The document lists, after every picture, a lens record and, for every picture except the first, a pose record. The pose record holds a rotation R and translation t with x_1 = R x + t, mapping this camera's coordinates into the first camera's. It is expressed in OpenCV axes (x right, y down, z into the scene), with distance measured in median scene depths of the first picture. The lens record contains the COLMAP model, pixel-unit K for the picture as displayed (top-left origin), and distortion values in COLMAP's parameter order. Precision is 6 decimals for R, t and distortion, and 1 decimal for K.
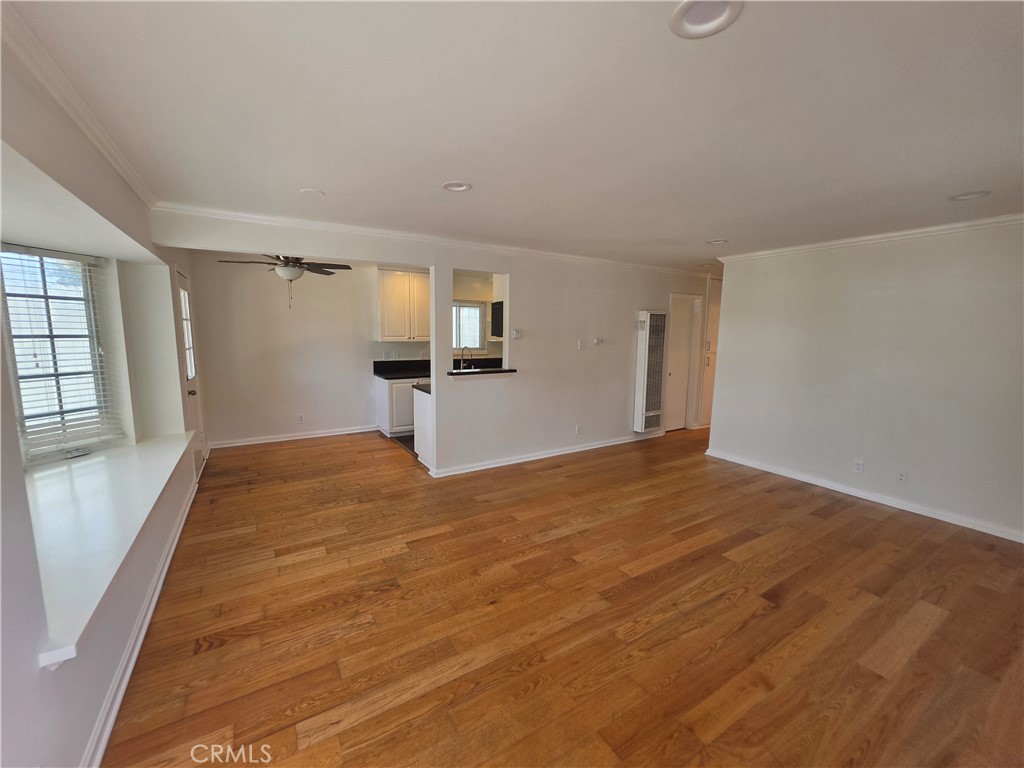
lens RADIAL K [[412.8, 0, 510.4], [0, 412.8, 386.1], [0, 0, 1]] dist [-0.002429, -0.000385]
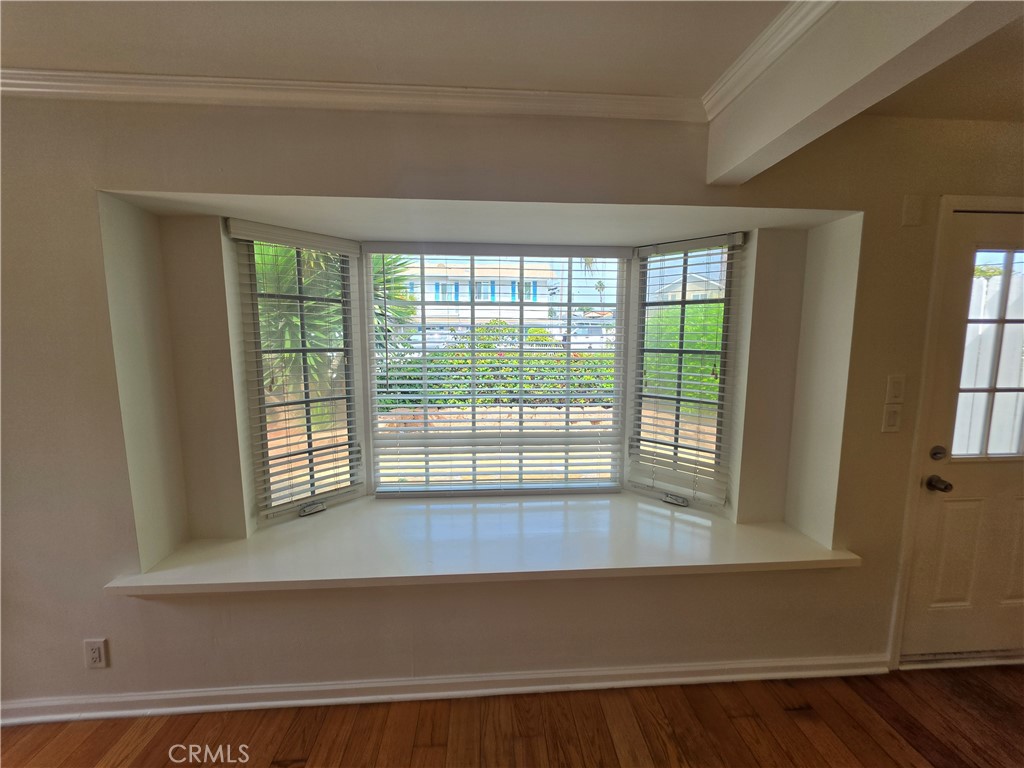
lens RADIAL K [[426.5, 0, 509.5], [0, 426.5, 387.3], [0, 0, 1]] dist [-0.001958, -0.000156]
pose [[-0.465316, 0.093598, -0.880182, -0.214971], [-0.124758, 0.977531, 0.169905, -0.143660], [0.876308, 0.188869, -0.443184, 1.028164]]
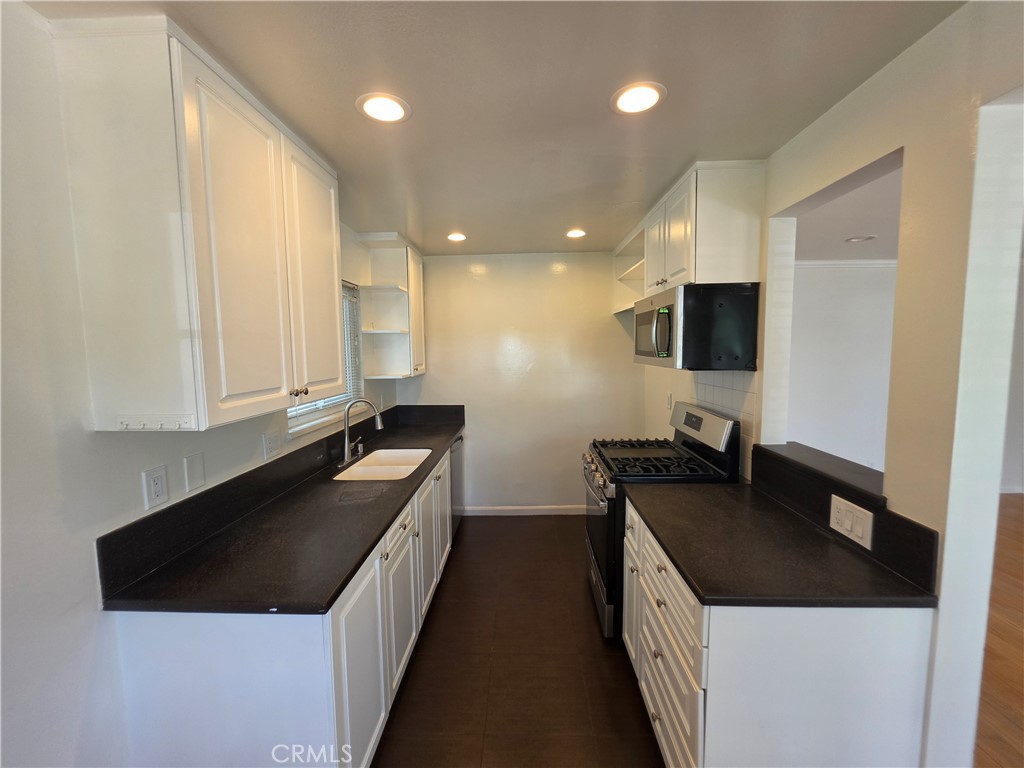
lens RADIAL K [[411.3, 0, 511.1], [0, 411.3, 387.8], [0, 0, 1]] dist [-0.010335, -0.000271]
pose [[0.553991, -0.094962, 0.827089, -0.762554], [0.125390, 0.991658, 0.029870, -0.222965], [-0.823026, 0.087161, 0.561276, 1.508354]]
